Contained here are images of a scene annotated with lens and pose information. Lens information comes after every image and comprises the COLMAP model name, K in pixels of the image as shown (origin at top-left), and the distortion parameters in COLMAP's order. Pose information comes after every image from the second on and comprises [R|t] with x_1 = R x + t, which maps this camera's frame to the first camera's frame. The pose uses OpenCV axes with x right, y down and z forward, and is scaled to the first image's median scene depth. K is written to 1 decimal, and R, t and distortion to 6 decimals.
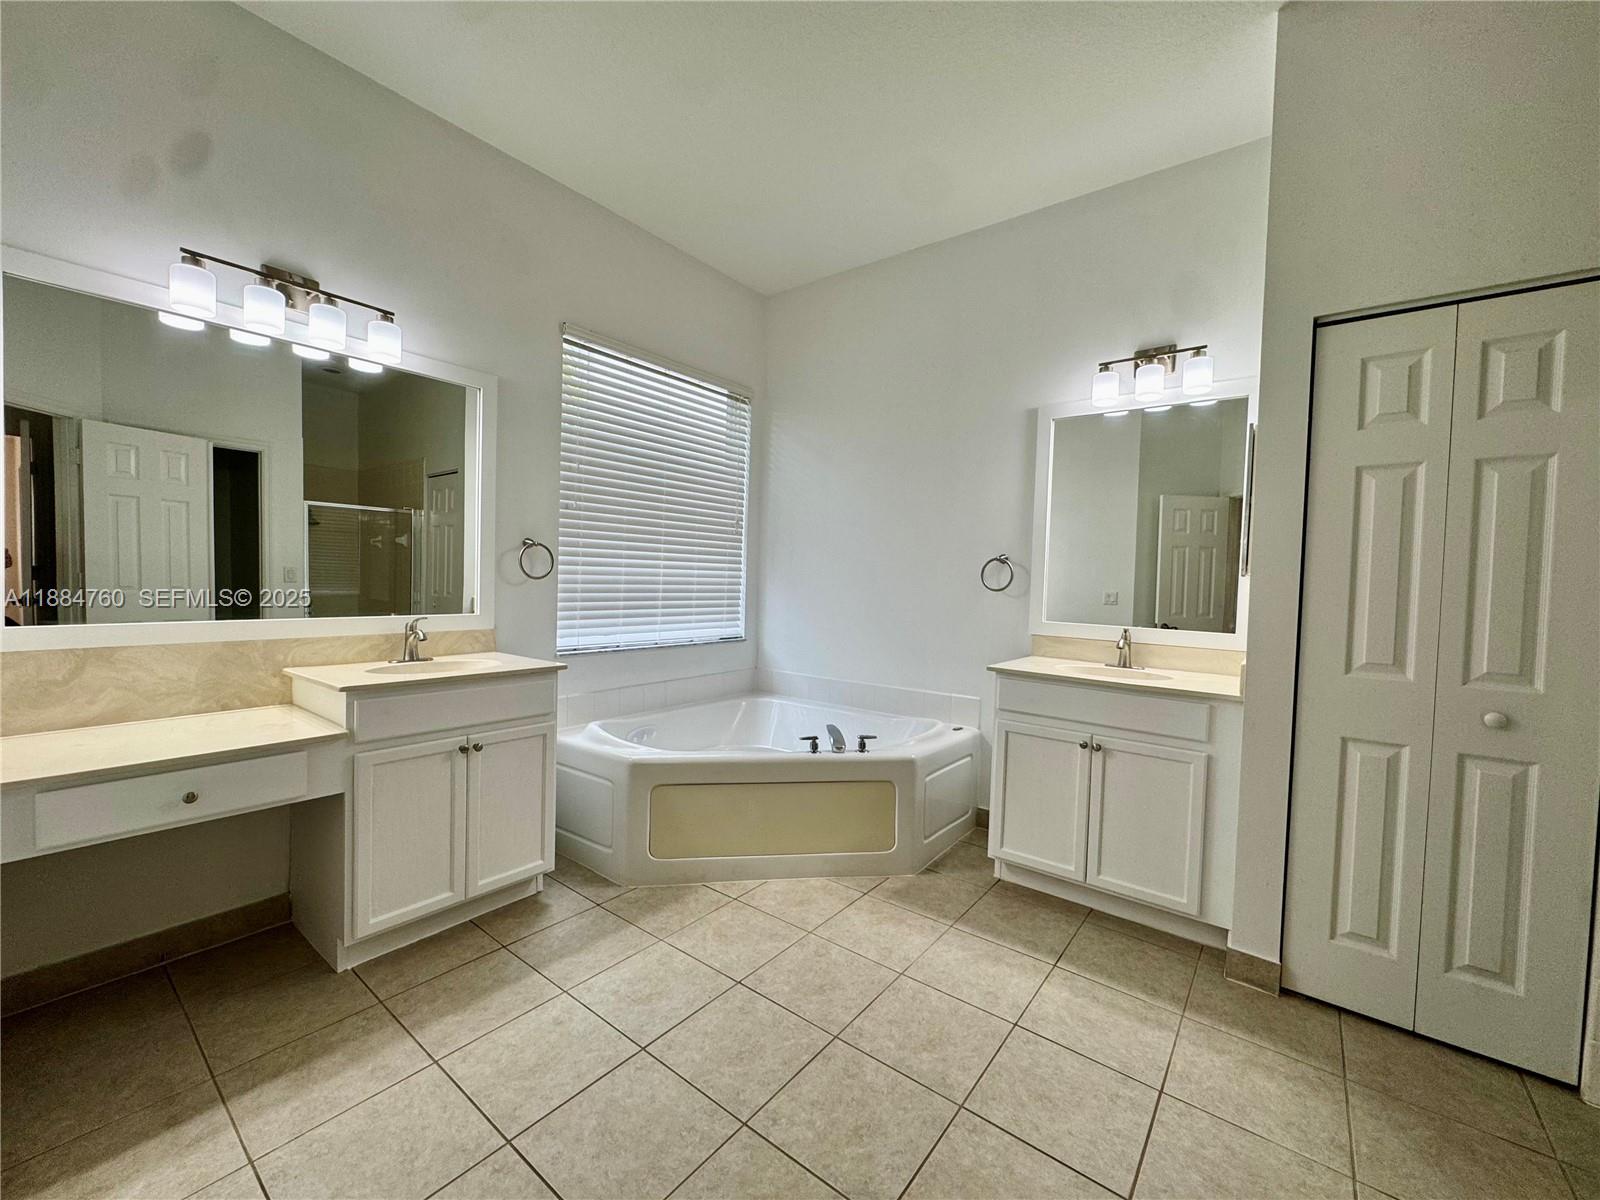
lens RADIAL K [[638.7, 0, 800.0], [0, 638.7, 600.0], [0, 0, 1]] dist [-0.000696, -0.000134]
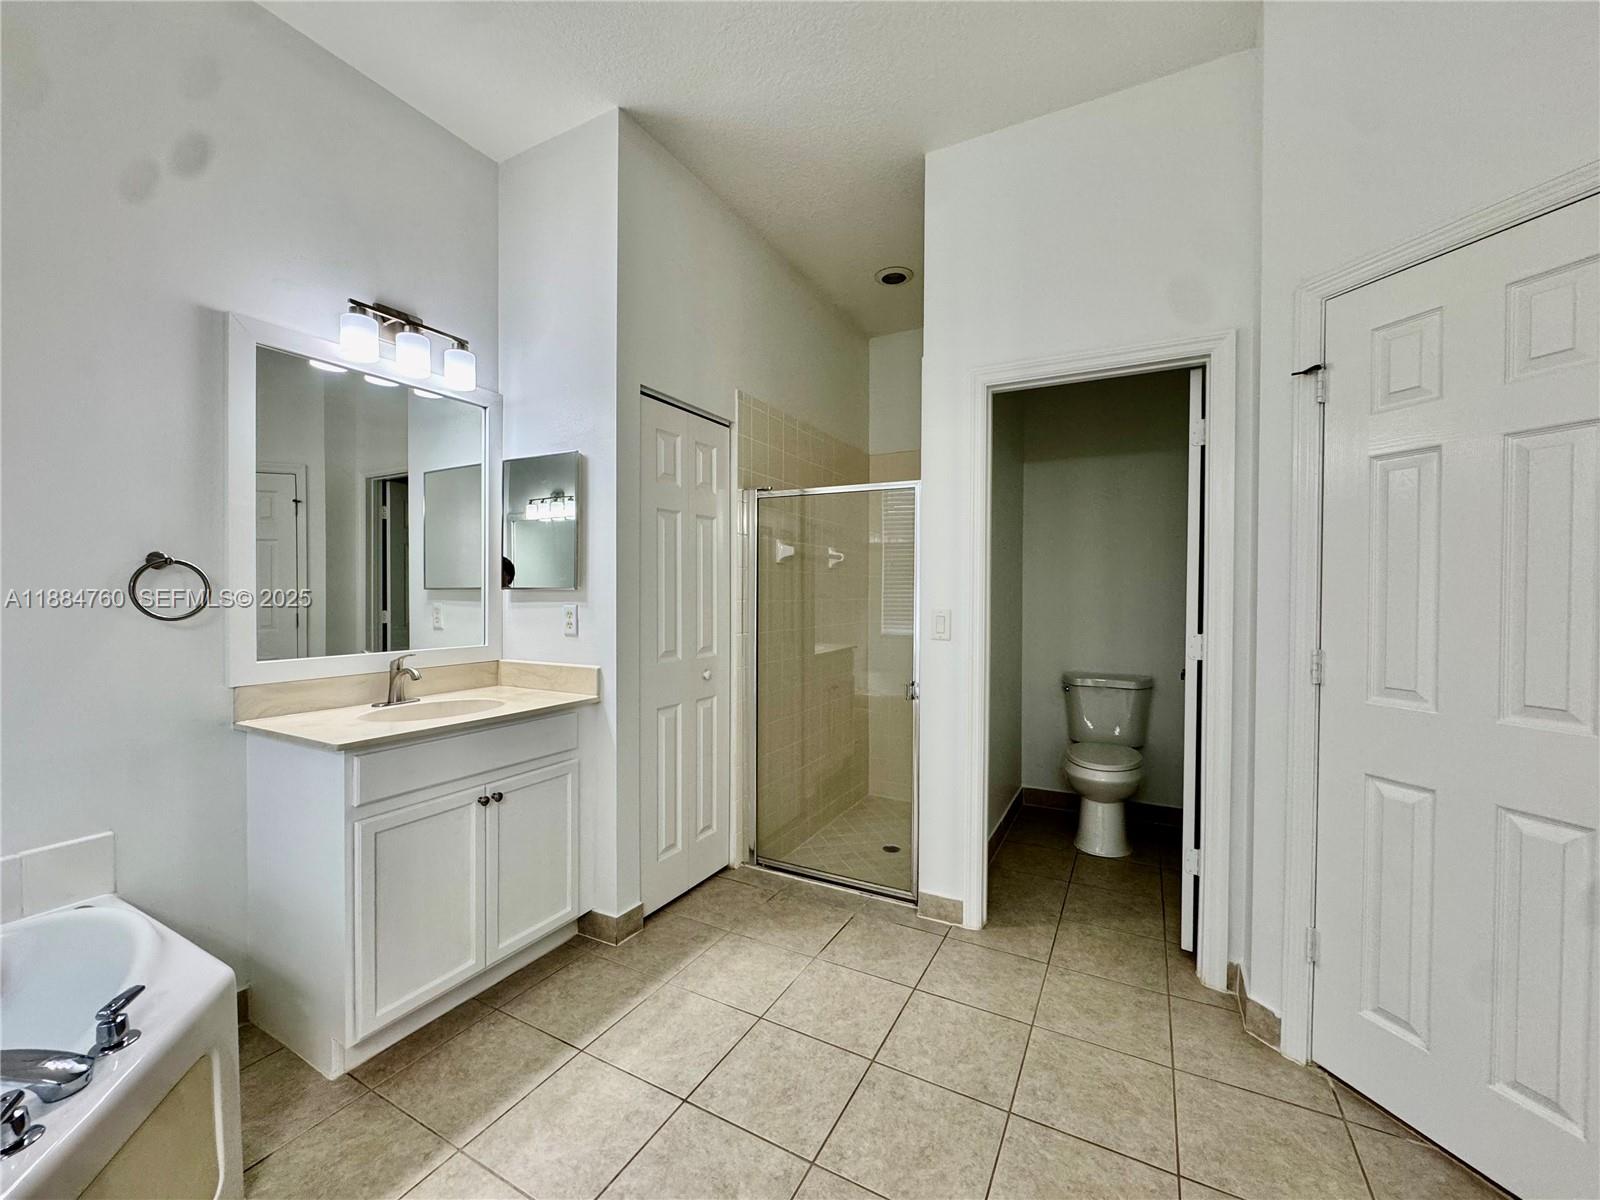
lens RADIAL K [[640.1, 0, 800.0], [0, 640.1, 600.0], [0, 0, 1]] dist [-0.010125, 0.003545]
pose [[-0.169580, -0.040728, 0.984674, -0.485702], [0.026281, 0.998603, 0.045830, -0.064149], [-0.985166, 0.033650, -0.168273, 0.869505]]
